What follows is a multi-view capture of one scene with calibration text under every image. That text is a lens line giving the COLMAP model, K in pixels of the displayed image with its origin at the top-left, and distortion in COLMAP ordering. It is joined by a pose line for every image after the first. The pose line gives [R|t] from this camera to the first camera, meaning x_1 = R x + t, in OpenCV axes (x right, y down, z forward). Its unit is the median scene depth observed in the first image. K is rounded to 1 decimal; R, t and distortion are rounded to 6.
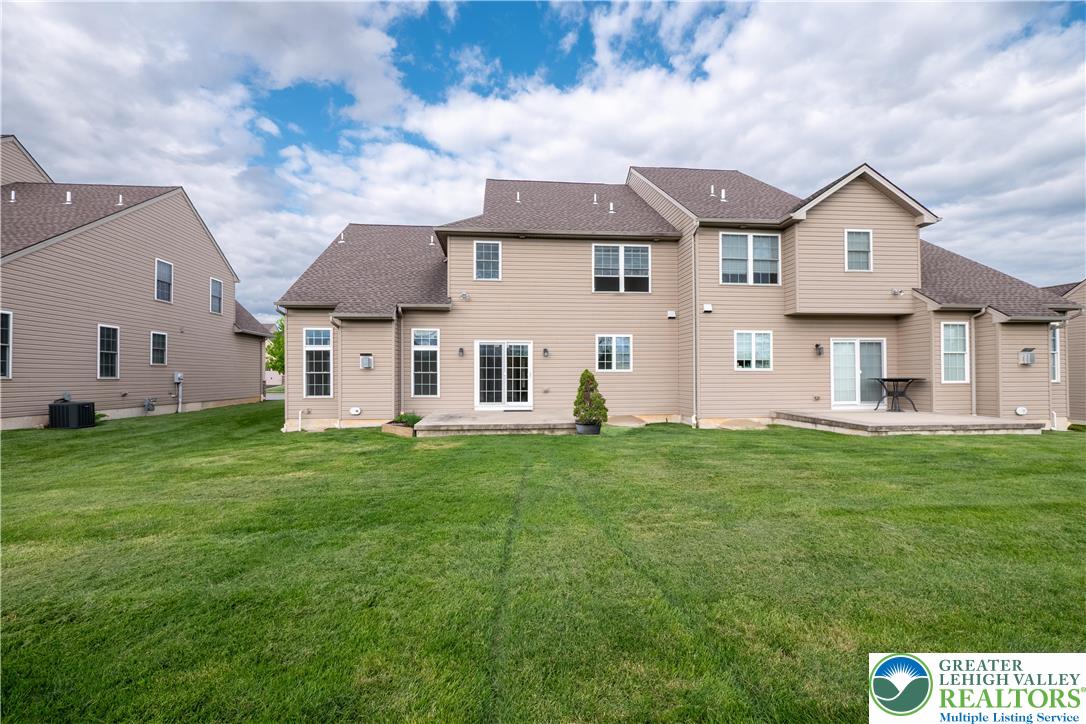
lens RADIAL K [[457.4, 0, 538.9], [0, 457.4, 368.6], [0, 0, 1]] dist [-0.000058, -0.000244]
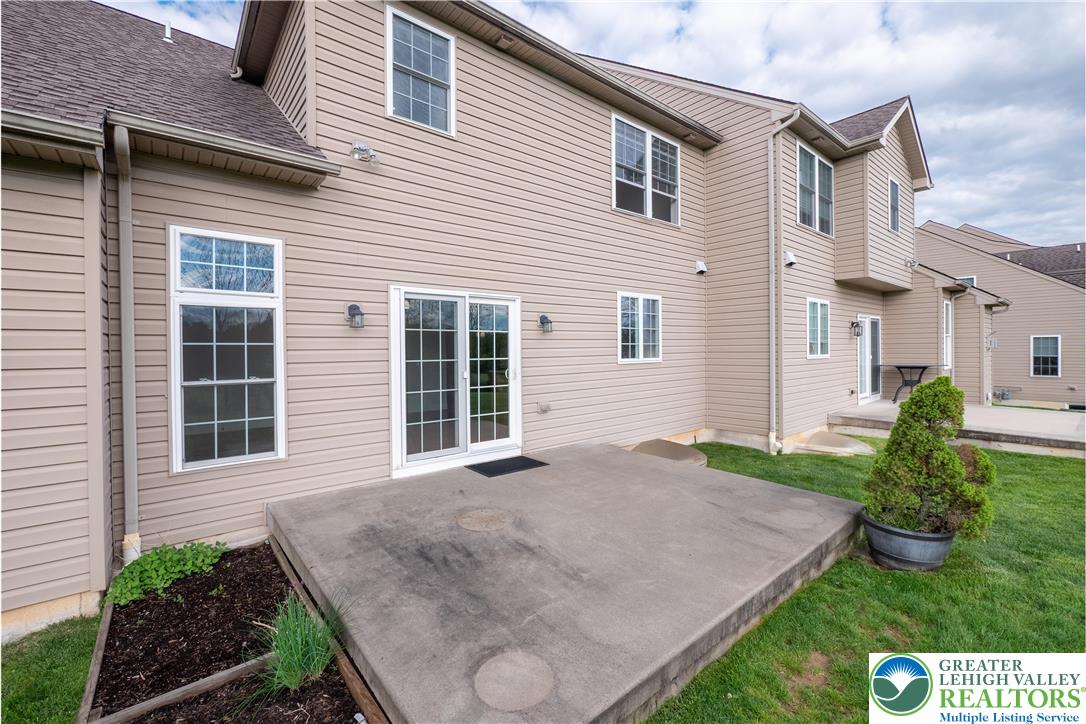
lens RADIAL K [[457.4, 0, 545.0], [0, 457.4, 350.7], [0, 0, 1]] dist [-0.000058, -0.000244]
pose [[0.836103, -0.006819, 0.548530, -0.234512], [-0.000119, 0.999920, 0.012613, -0.014562], [-0.548573, -0.010611, 0.836036, 0.626883]]
